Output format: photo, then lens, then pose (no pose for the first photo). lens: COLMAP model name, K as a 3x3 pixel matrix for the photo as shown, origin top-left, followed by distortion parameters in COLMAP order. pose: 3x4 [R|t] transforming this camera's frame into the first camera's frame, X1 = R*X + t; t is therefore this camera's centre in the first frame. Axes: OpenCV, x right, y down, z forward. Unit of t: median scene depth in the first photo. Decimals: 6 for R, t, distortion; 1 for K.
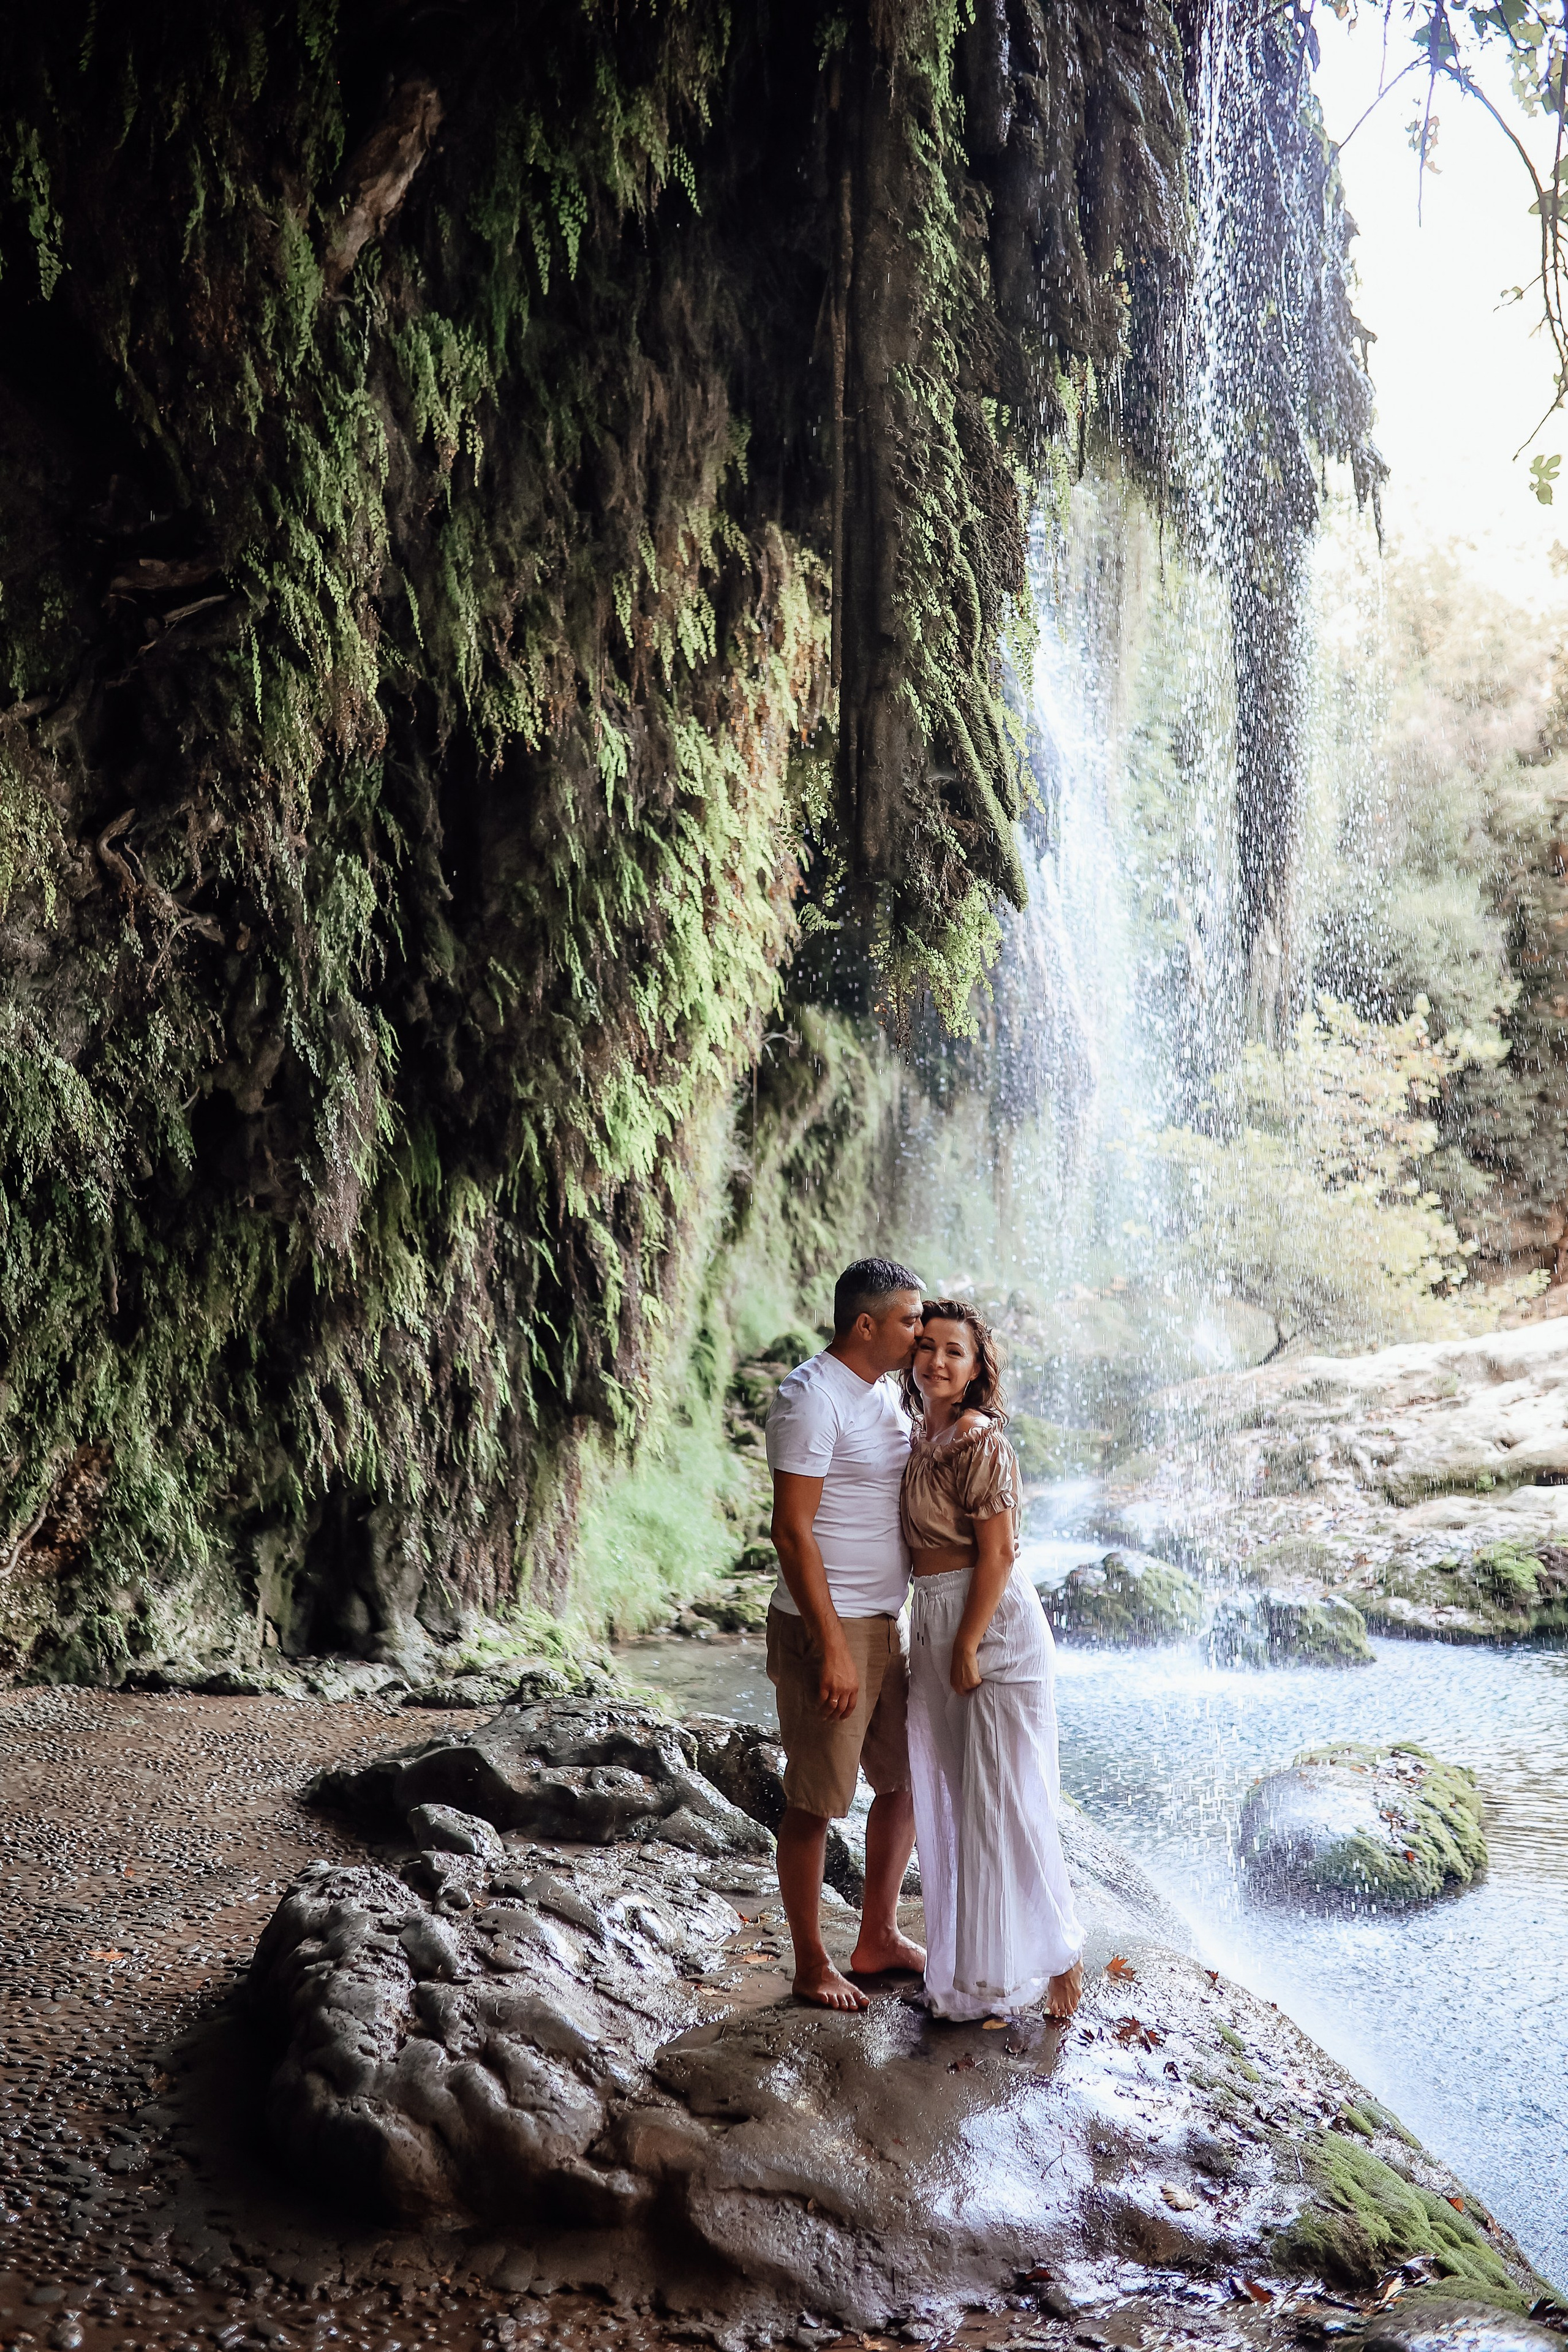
lens RADIAL K [[2233.4, 0, 776.2], [0, 2233.4, 1182.9], [0, 0, 1]] dist [-0.065869, 0.090812]
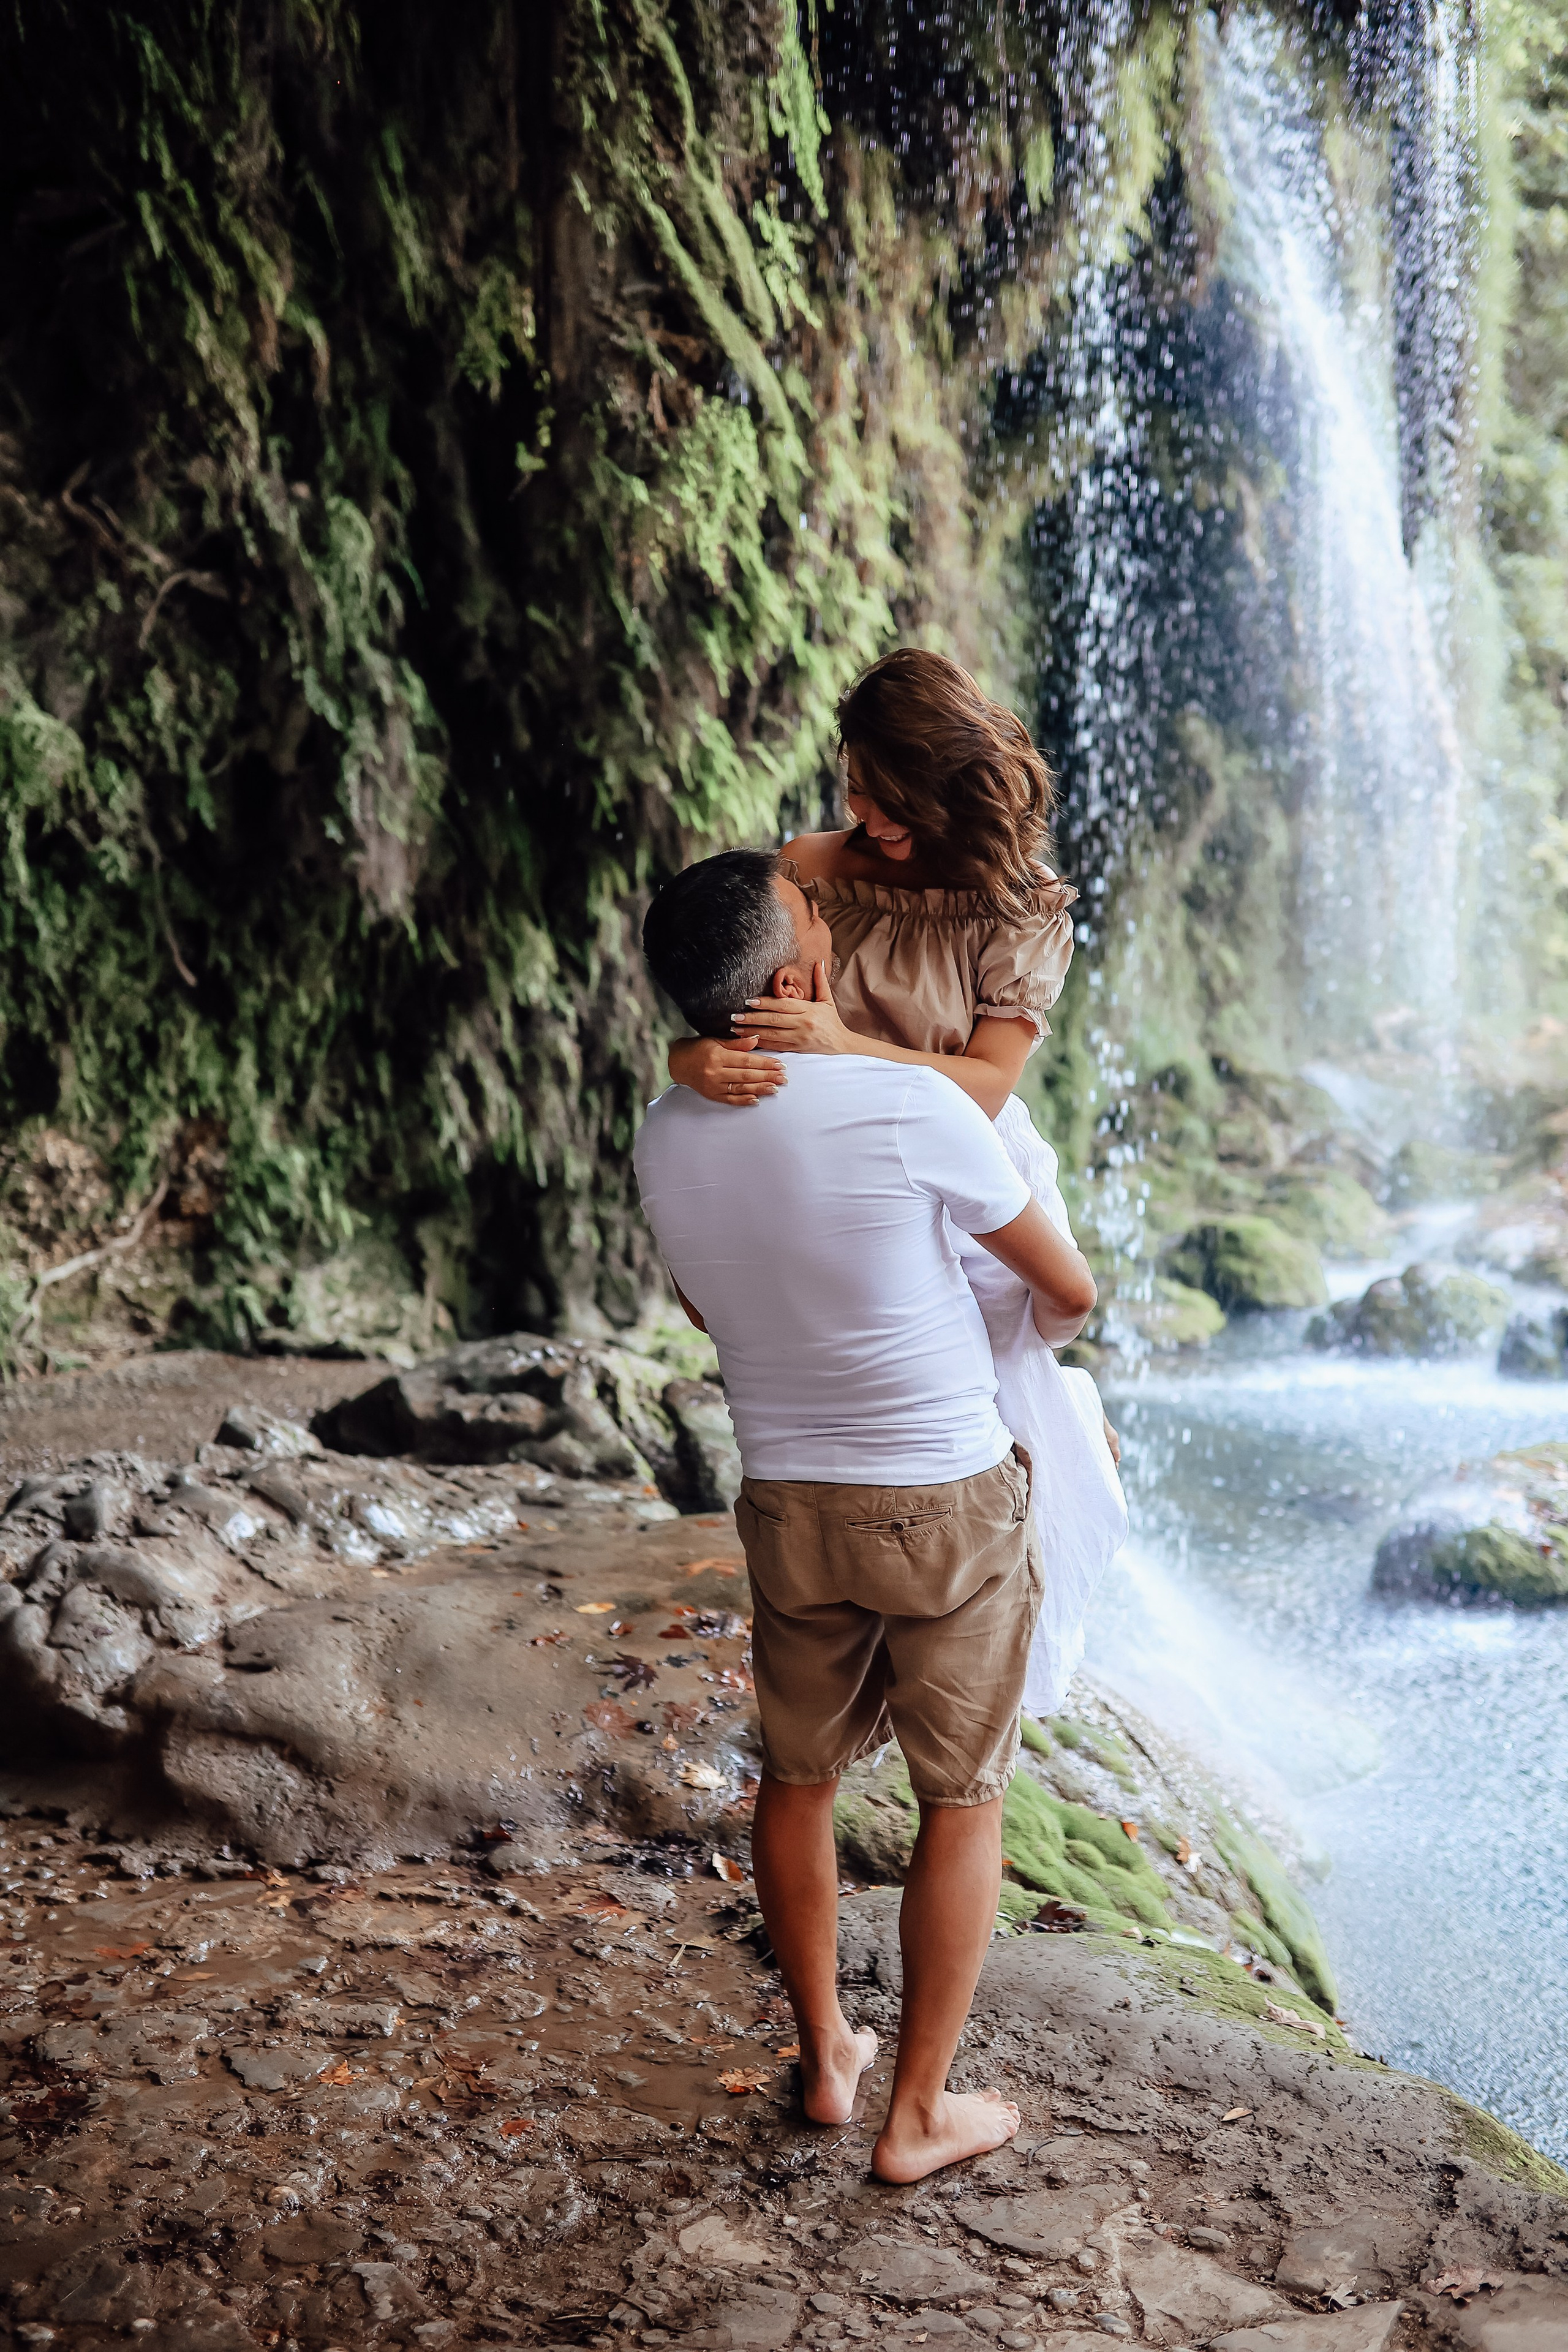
lens RADIAL K [[2244.3, 0, 789.9], [0, 2244.3, 1166.9], [0, 0, 1]] dist [-0.063443, 0.088862]
pose [[0.968876, -0.010458, -0.247327, 0.210244], [0.032930, 0.995673, 0.086899, 0.058708], [0.245348, -0.092338, 0.965027, 0.062253]]
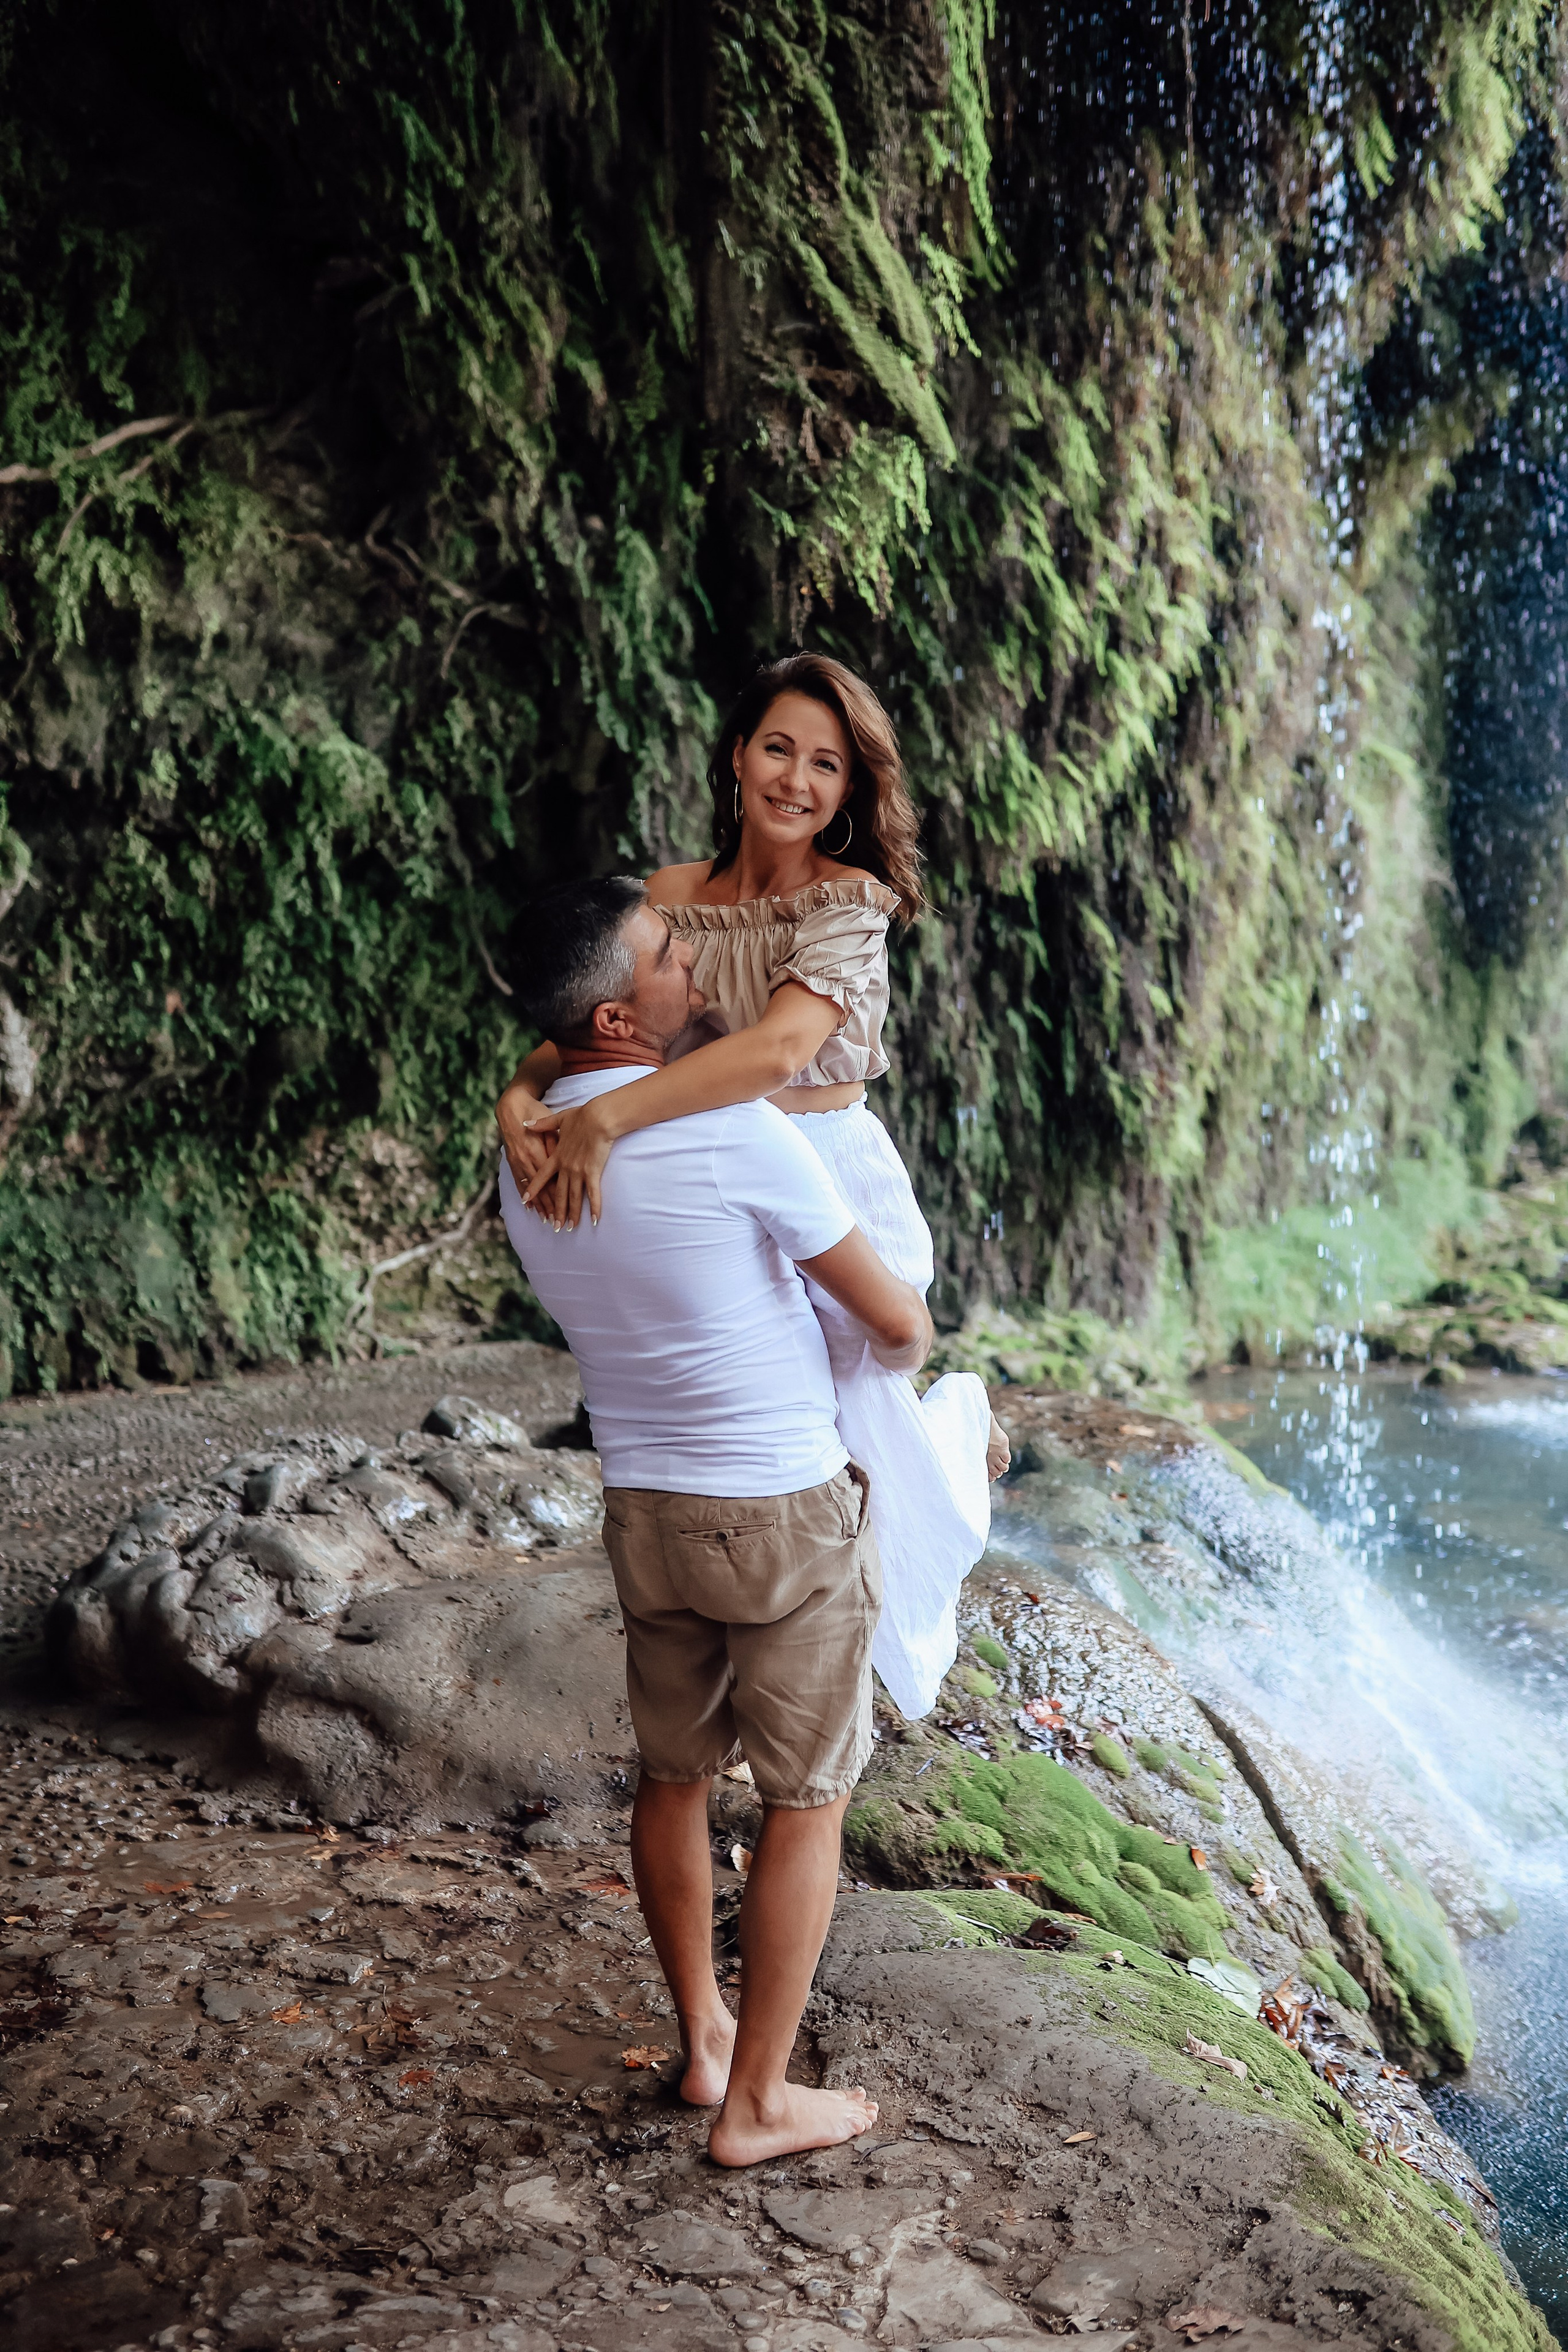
lens RADIAL K [[2244.3, 0, 789.9], [0, 2244.3, 1166.9], [0, 0, 1]] dist [-0.063443, 0.088862]
pose [[0.894440, 0.005793, -0.447151, 0.293885], [0.033334, 0.996271, 0.079584, 0.057137], [0.445944, -0.086088, 0.890911, 0.079435]]
